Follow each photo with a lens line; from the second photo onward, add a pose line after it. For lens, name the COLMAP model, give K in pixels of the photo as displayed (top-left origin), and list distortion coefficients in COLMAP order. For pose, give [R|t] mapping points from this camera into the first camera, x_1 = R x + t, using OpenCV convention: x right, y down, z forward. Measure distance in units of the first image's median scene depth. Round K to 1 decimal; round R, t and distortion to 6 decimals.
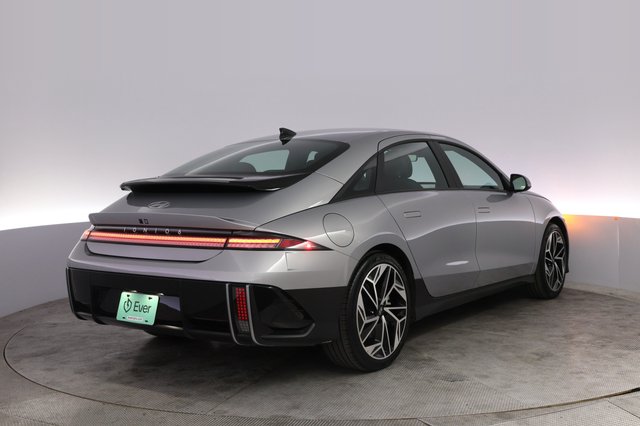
lens RADIAL K [[553.5, 0, 317.7], [0, 553.5, 213.2], [0, 0, 1]] dist [-0.049337, -0.042690]
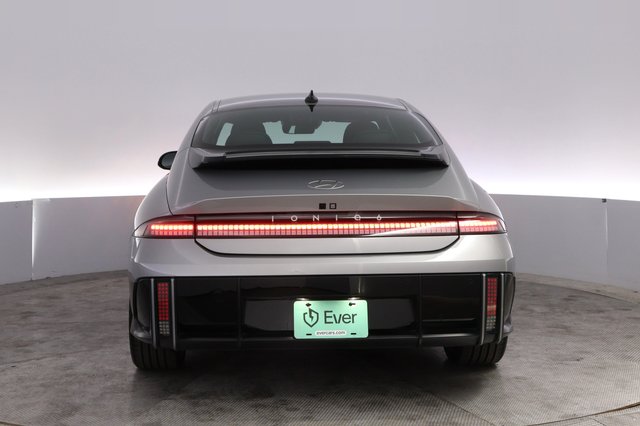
lens RADIAL K [[553.5, 0, 320.0], [0, 553.5, 210.9], [0, 0, 1]] dist [-0.049337, -0.042690]
pose [[0.881260, -0.040995, 0.470851, -0.340824], [0.022791, 0.998758, 0.044301, -0.006328], [-0.472082, -0.028310, 0.881100, 0.161832]]
